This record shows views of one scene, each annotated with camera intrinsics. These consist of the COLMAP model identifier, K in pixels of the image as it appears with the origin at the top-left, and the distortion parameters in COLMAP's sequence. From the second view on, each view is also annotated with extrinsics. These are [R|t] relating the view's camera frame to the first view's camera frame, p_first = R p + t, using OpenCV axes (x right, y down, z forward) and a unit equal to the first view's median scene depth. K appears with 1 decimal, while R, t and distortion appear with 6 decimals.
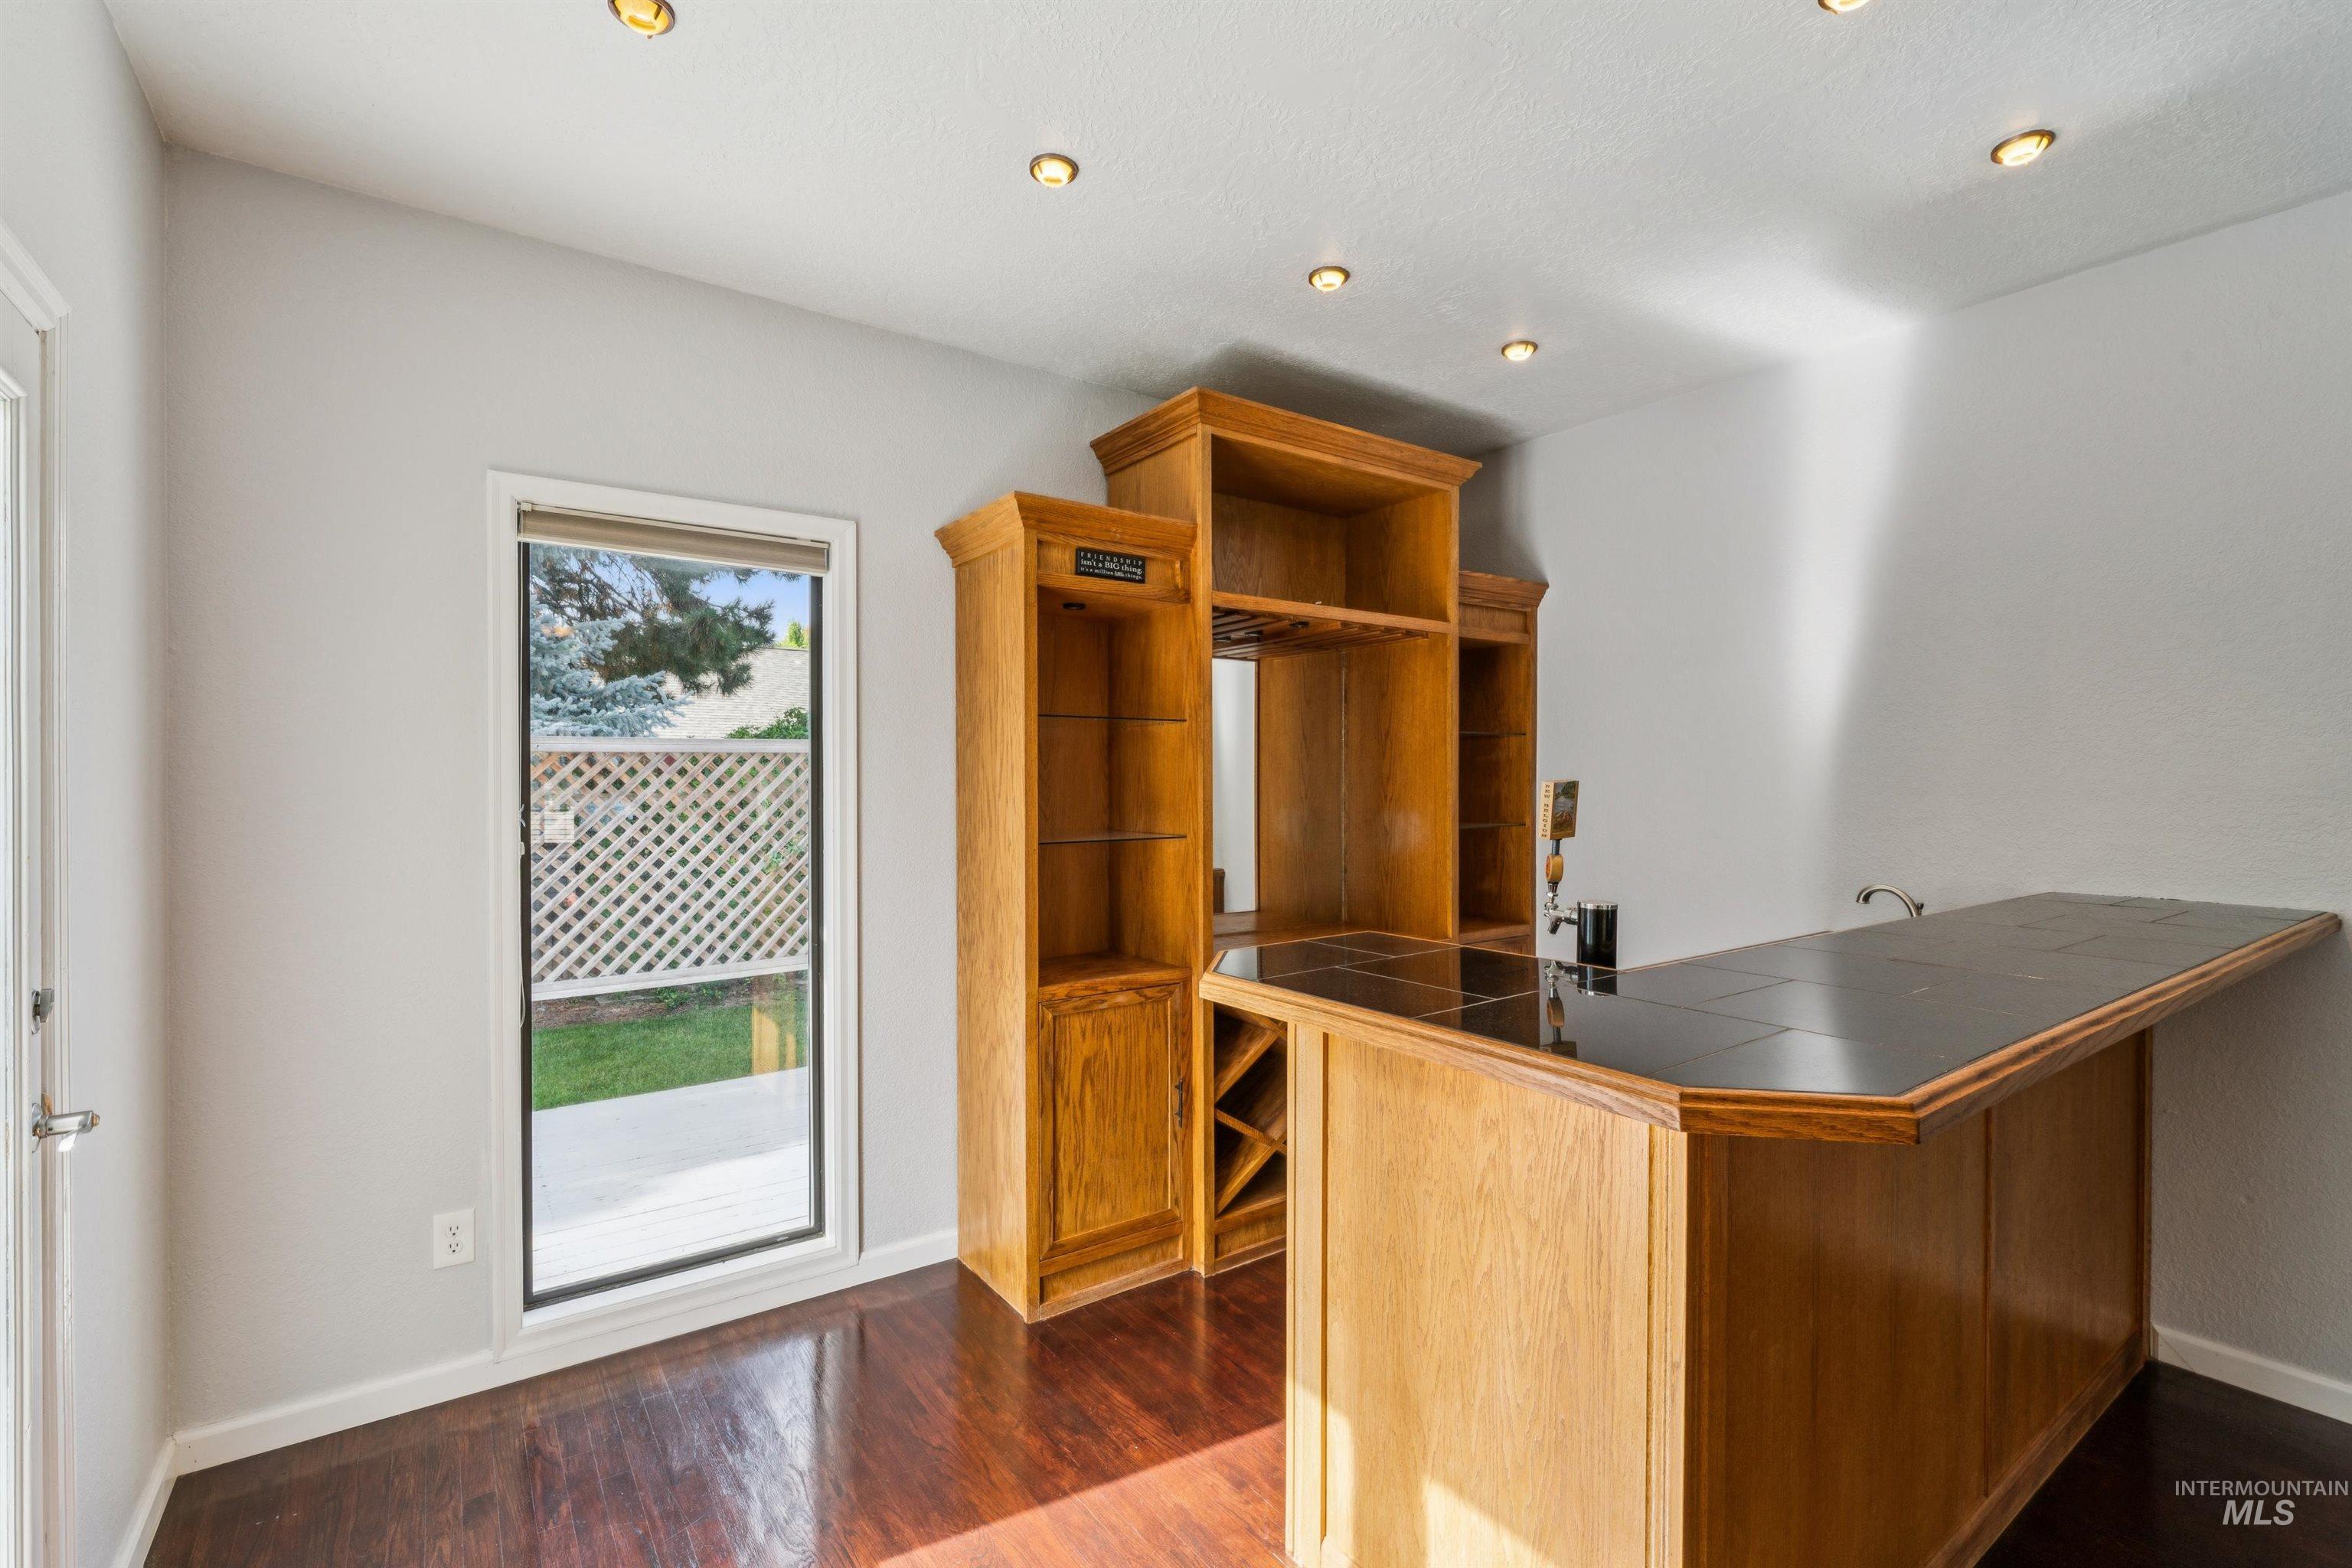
lens RADIAL K [[1049.0, 0, 1168.5], [0, 1049.0, 782.1], [0, 0, 1]] dist [0.000523, -0.000199]
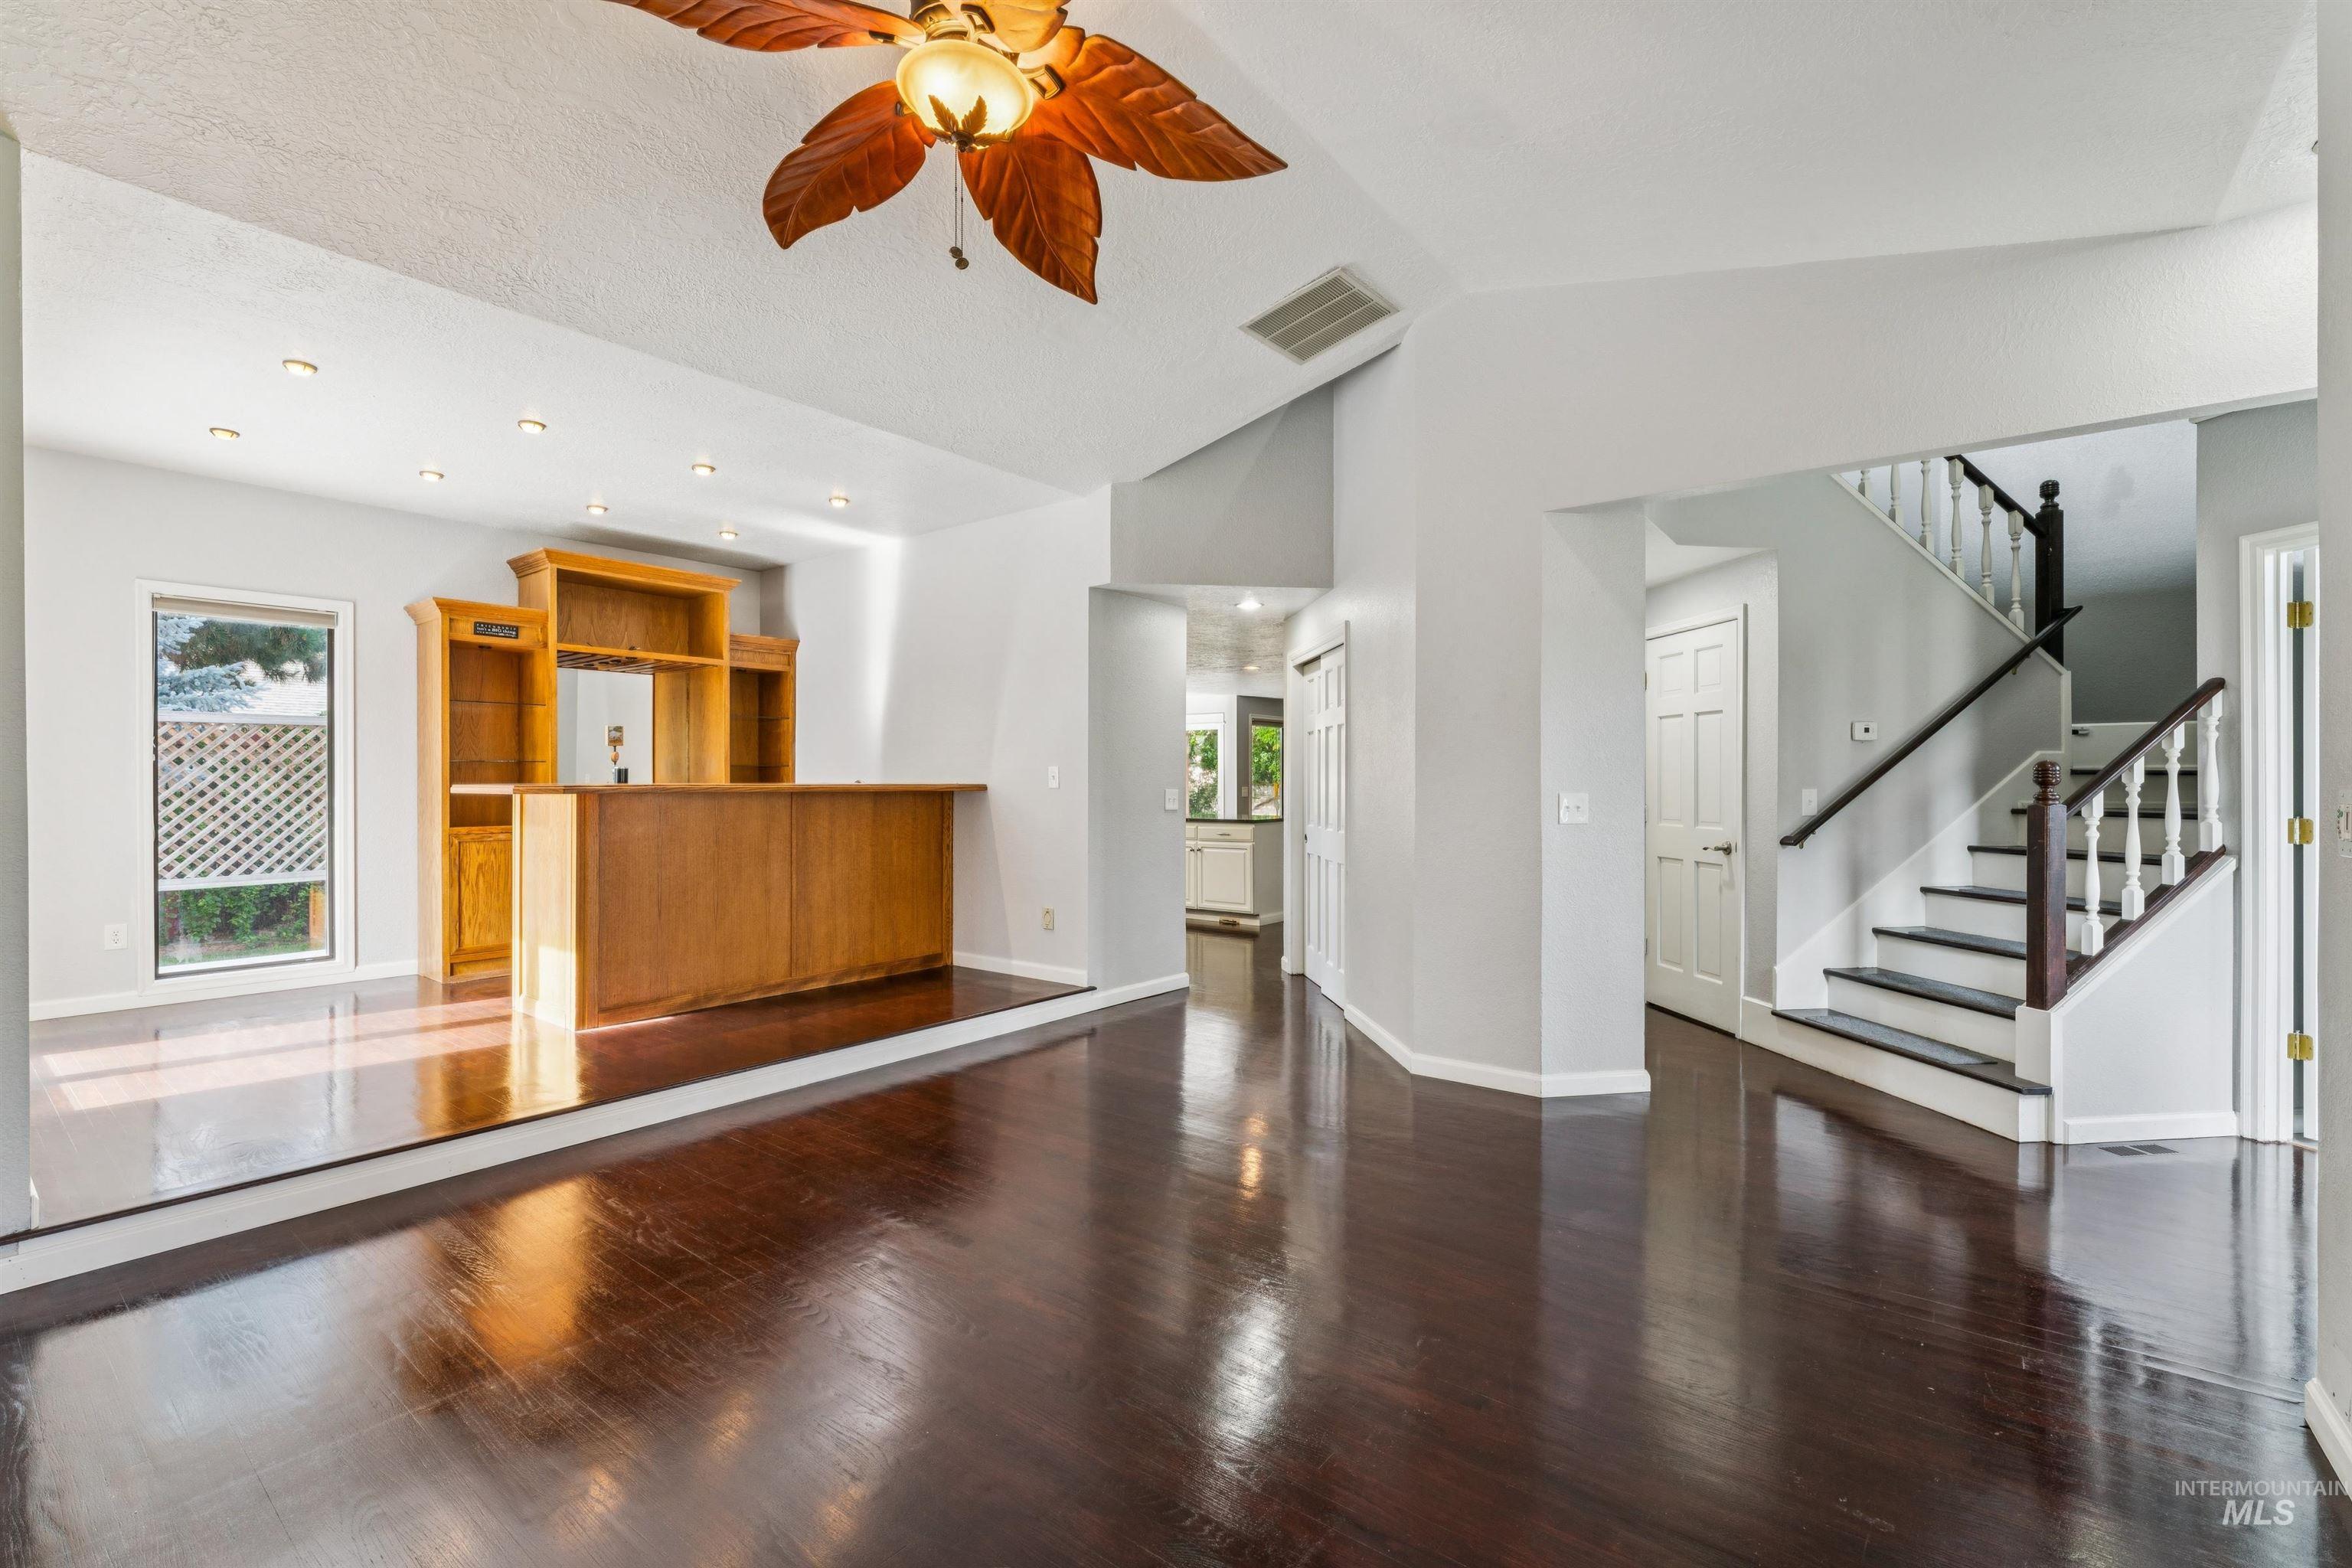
lens RADIAL K [[1031.1, 0, 1192.3], [0, 1031.1, 782.2], [0, 0, 1]] dist [-0.002416, -0.000831]
pose [[0.957084, 0.001128, 0.289810, 0.365578], [-0.000997, 0.999999, -0.000603, 0.052485], [-0.289810, 0.000288, 0.957084, -0.738452]]
